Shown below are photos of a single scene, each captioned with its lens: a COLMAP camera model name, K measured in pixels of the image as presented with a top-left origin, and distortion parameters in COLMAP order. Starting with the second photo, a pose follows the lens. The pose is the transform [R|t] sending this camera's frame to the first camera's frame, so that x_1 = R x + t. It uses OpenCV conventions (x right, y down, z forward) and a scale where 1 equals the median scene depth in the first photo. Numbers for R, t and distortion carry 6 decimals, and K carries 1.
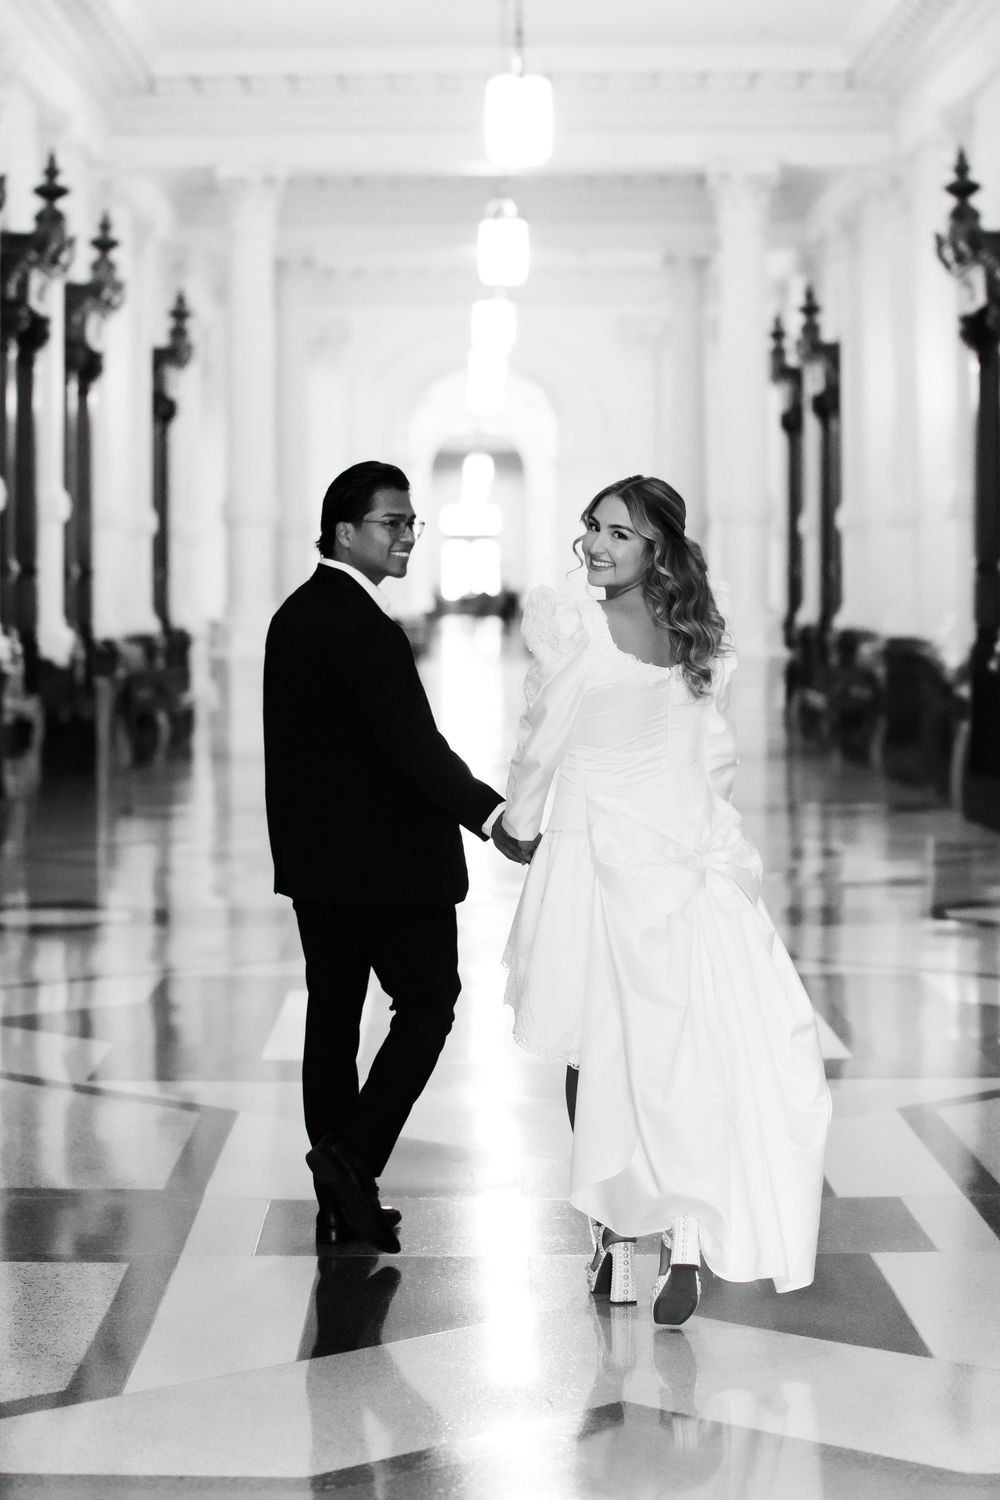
lens RADIAL K [[3014.8, 0, 479.9], [0, 3014.8, 682.9], [0, 0, 1]] dist [0.154558, 0.000000]
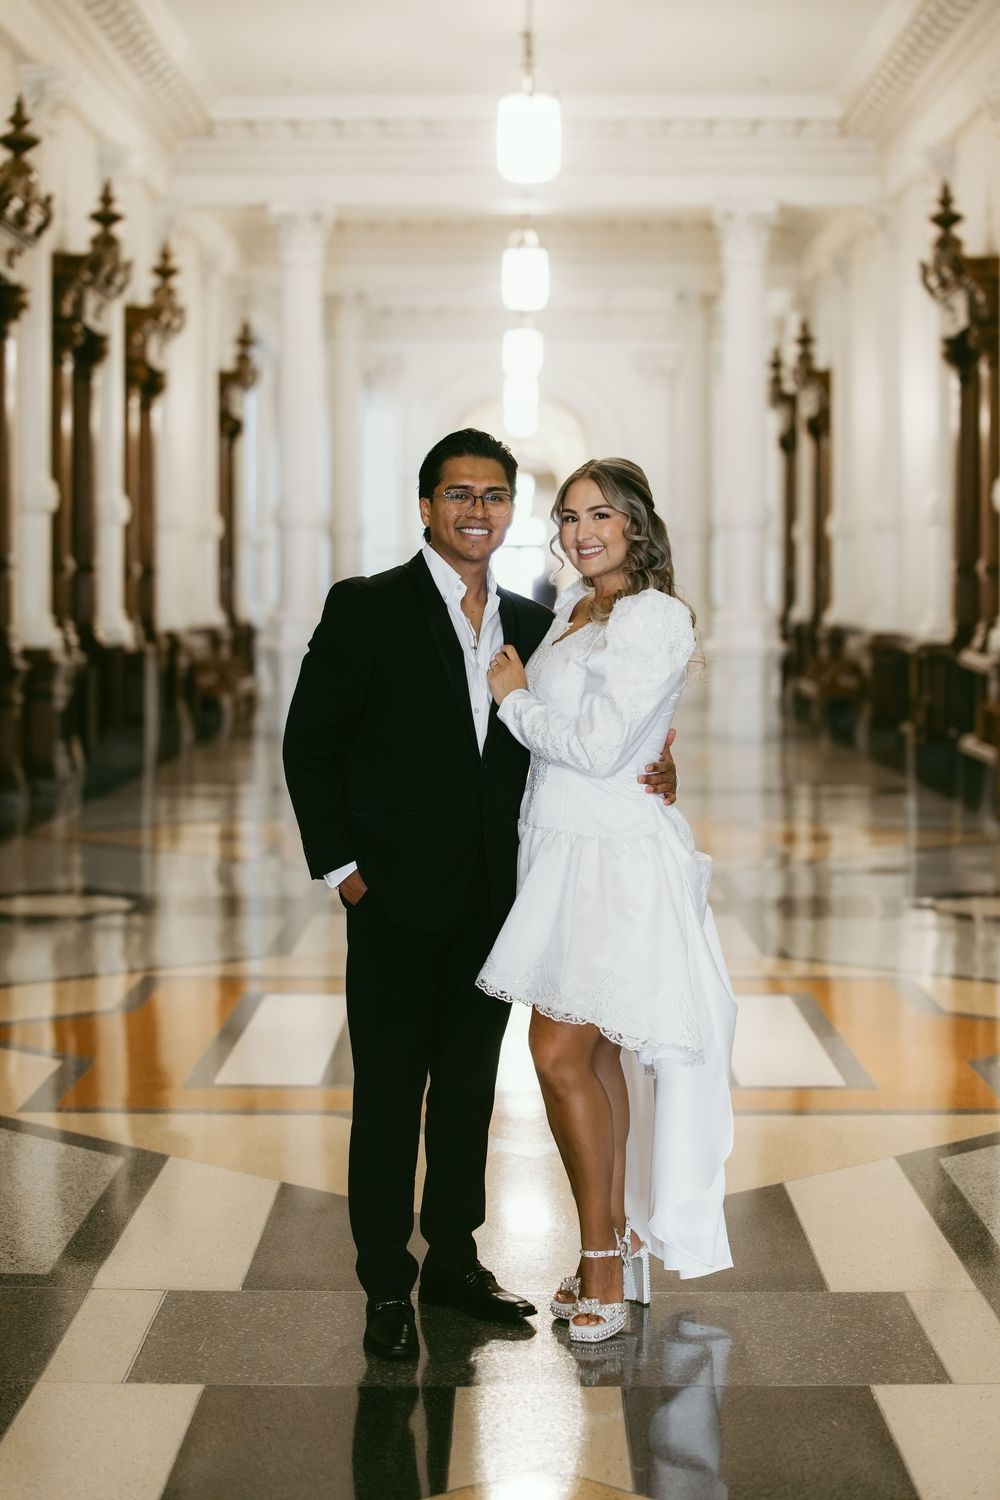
lens RADIAL K [[3014.8, 0, 506.2], [0, 3014.8, 738.6], [0, 0, 1]] dist [0.154558, 0.000000]
pose [[0.999928, 0.004951, 0.010942, -0.011433], [-0.005159, 0.999806, 0.018990, 0.003269], [-0.010846, -0.019045, 0.999760, -0.106846]]
